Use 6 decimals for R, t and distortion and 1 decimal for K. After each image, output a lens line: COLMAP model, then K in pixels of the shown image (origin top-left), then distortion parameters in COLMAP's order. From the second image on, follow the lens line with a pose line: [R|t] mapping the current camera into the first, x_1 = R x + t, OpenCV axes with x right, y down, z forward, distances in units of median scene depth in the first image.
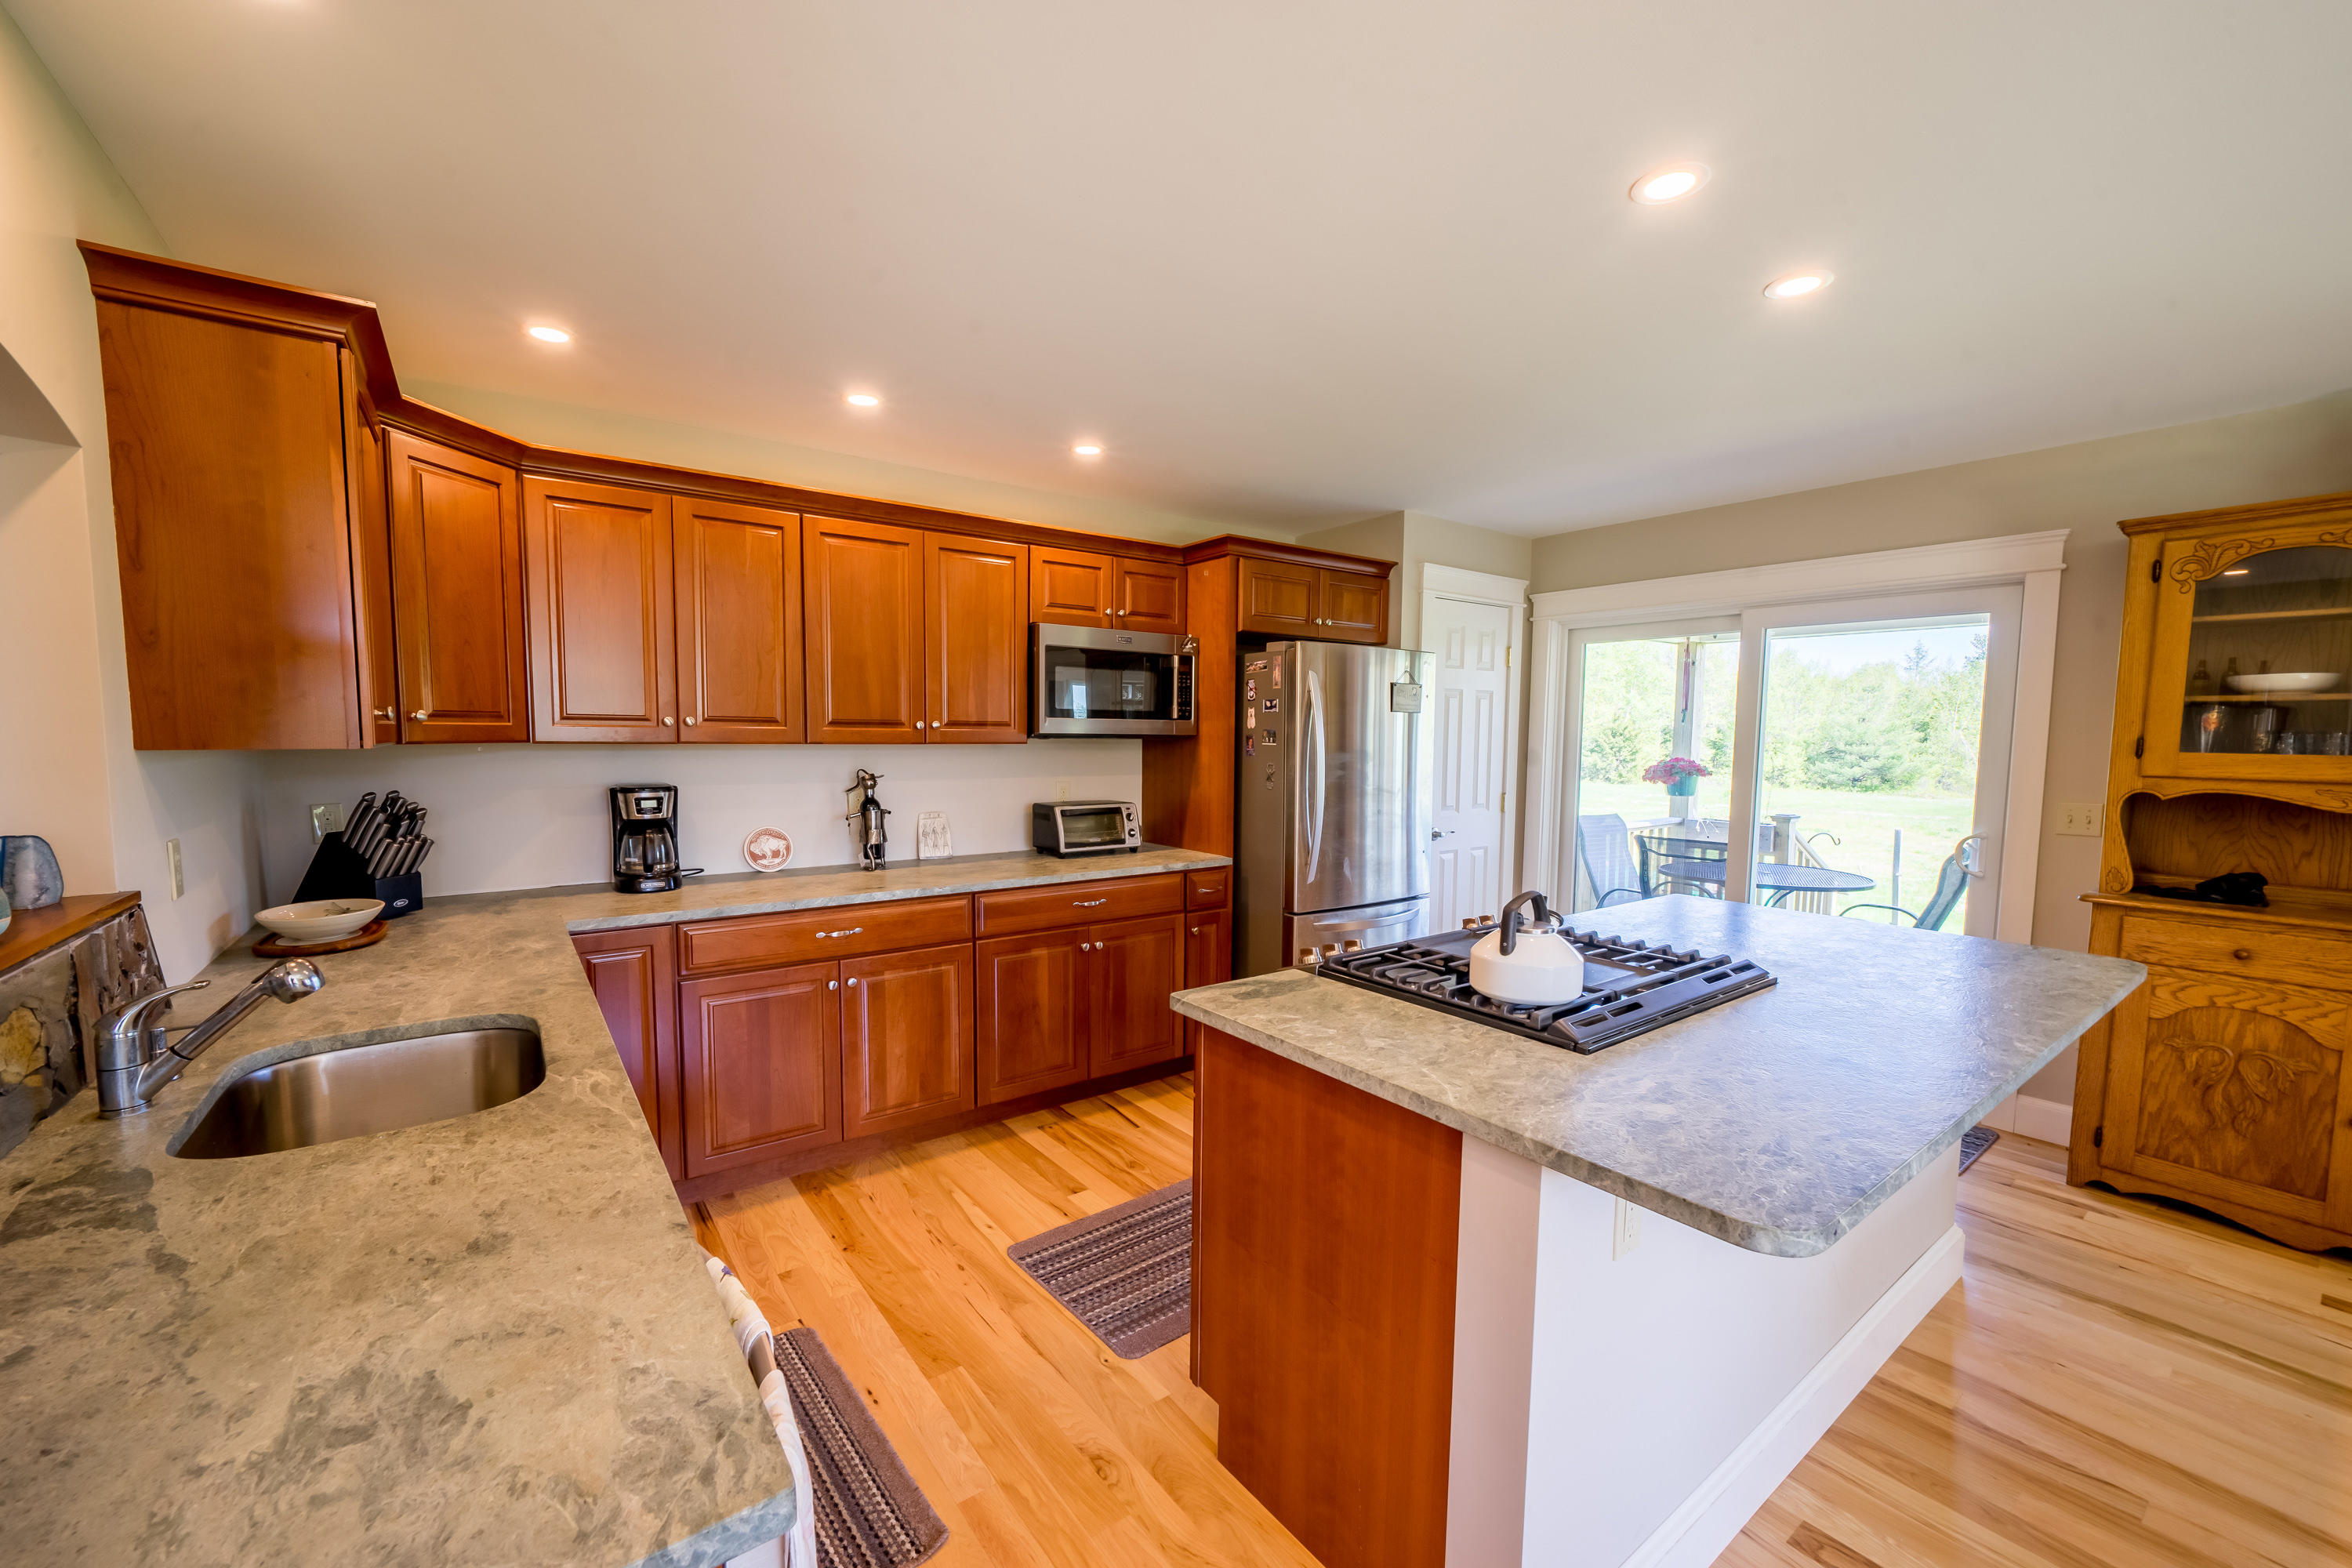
lens RADIAL K [[920.8, 0, 1134.9], [0, 920.8, 804.4], [0, 0, 1]] dist [-0.008496, 0.000557]
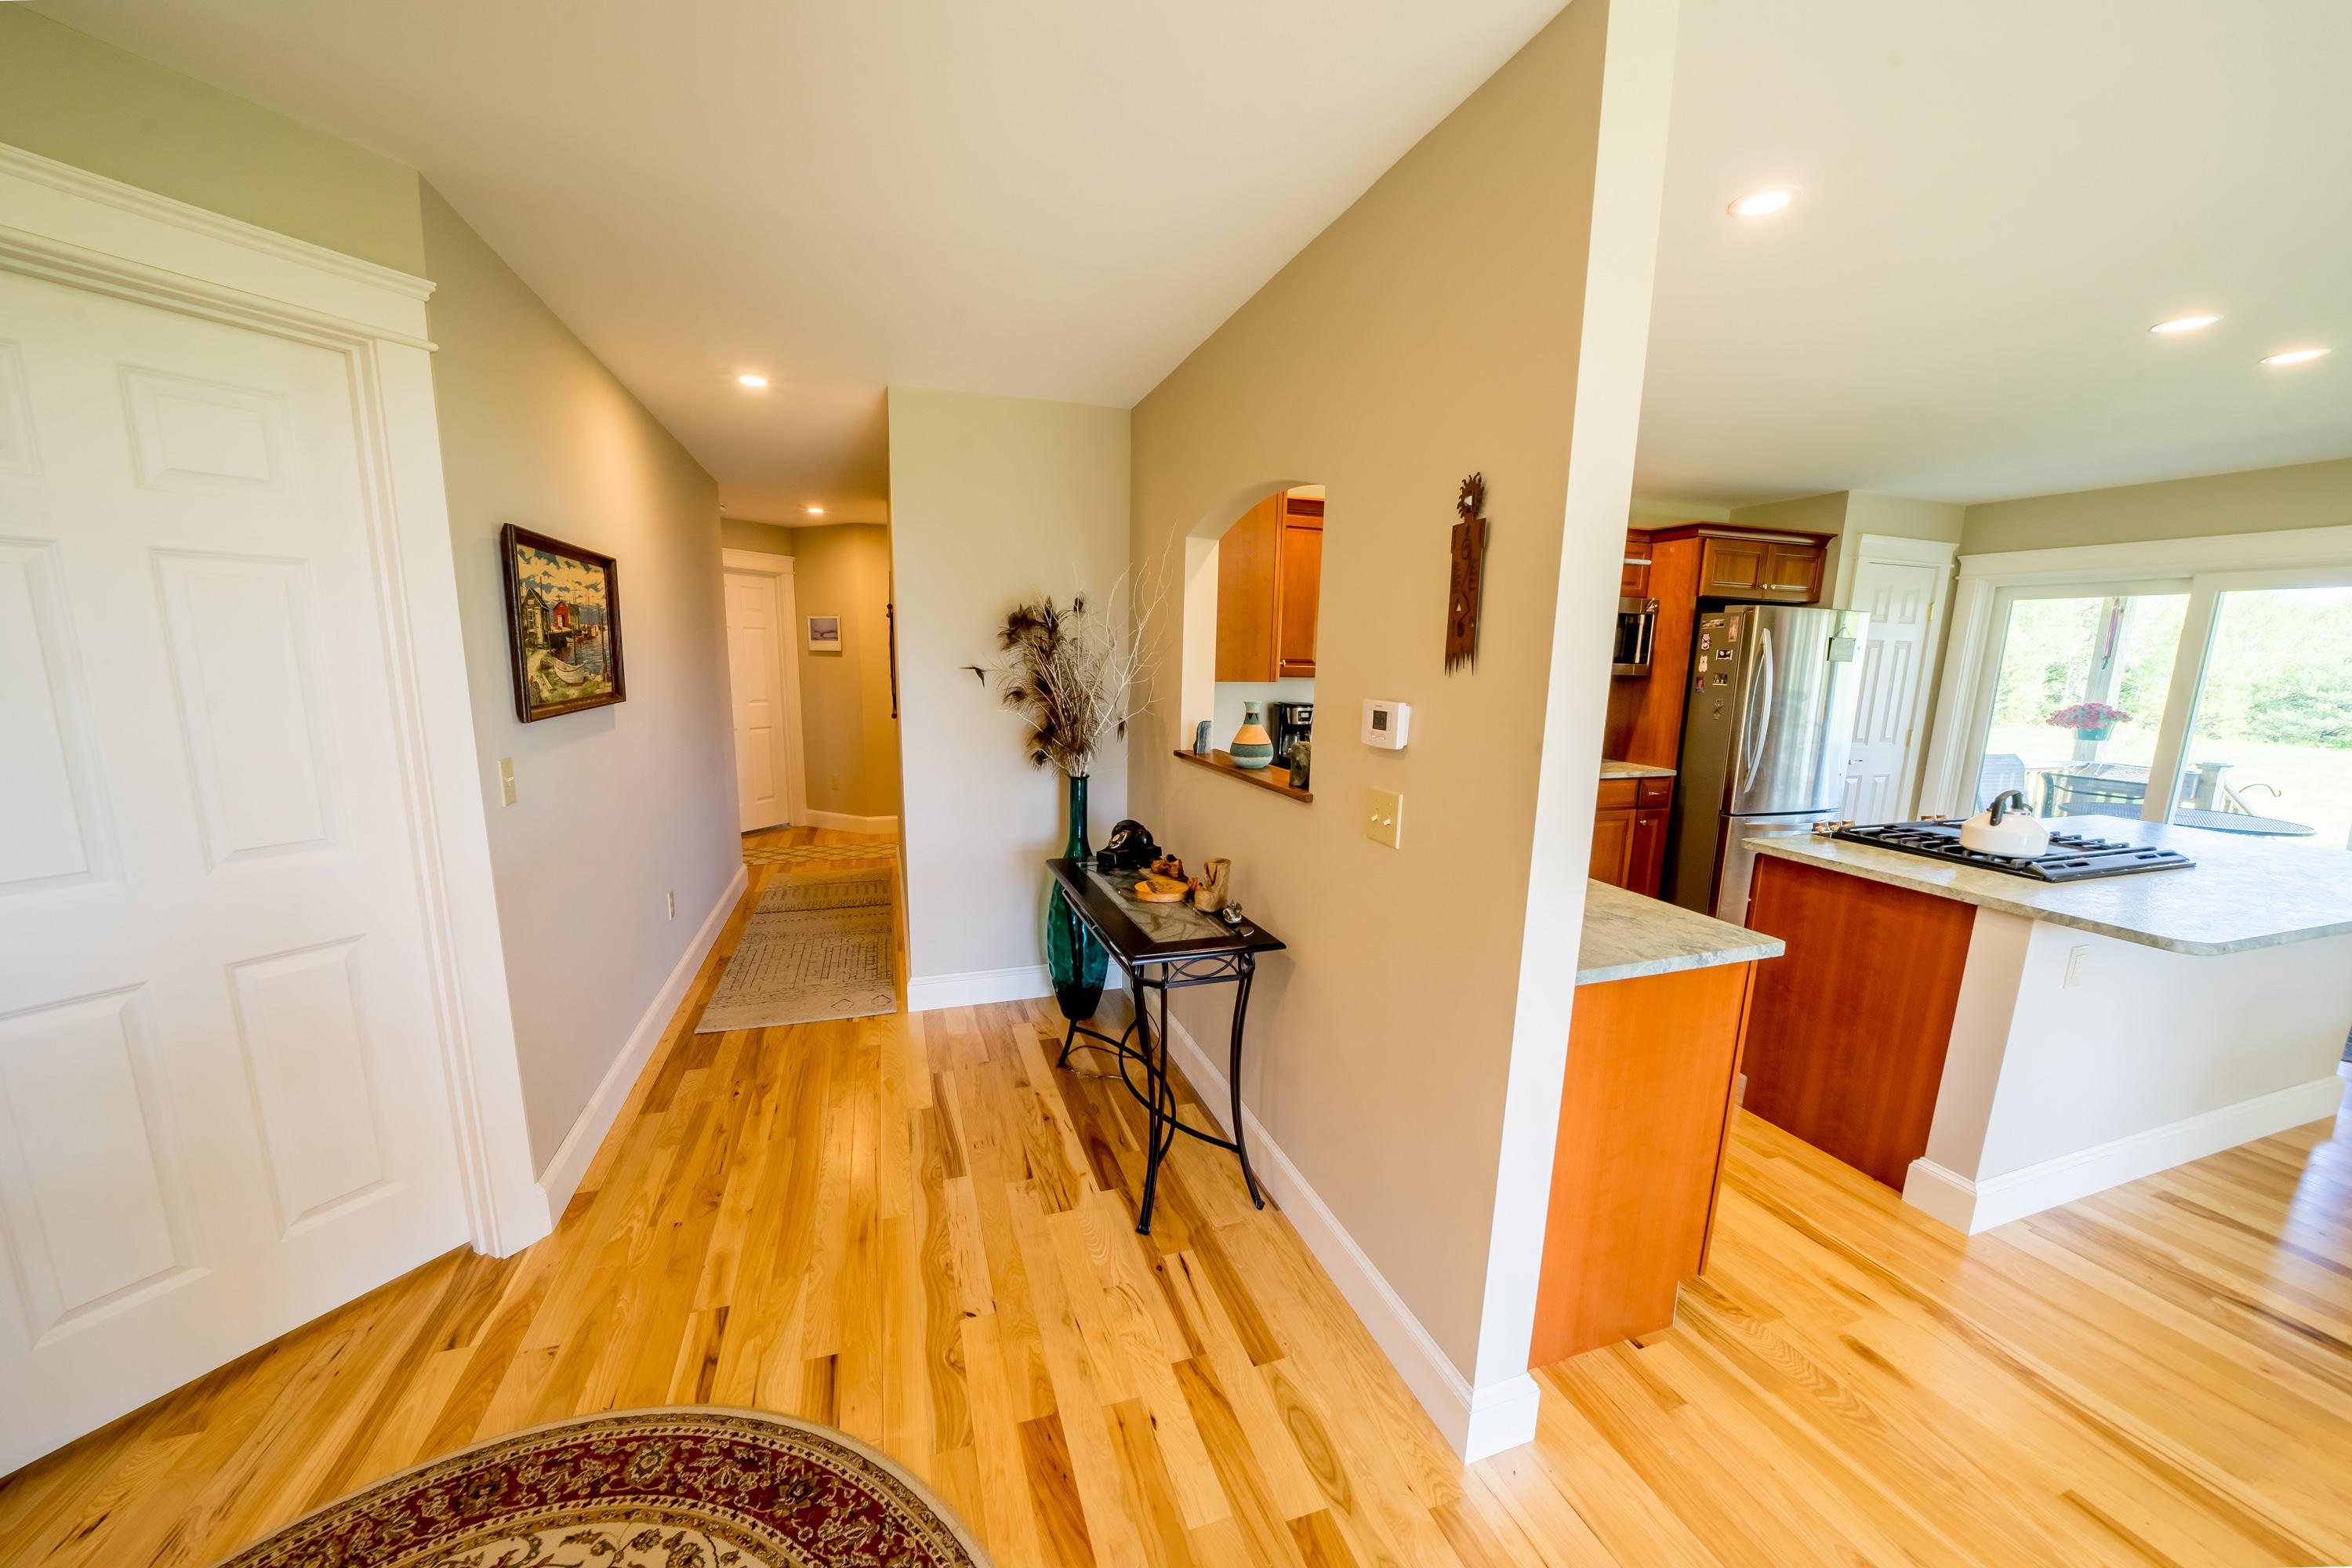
lens RADIAL K [[831.5, 0, 1161.1], [0, 831.5, 803.4], [0, 0, 1]] dist [-0.029632, 0.004244]
pose [[0.953629, 0.063573, -0.294195, -0.241657], [-0.034957, 0.994218, 0.101528, 0.010725], [0.298948, -0.086536, 0.950338, -0.335004]]
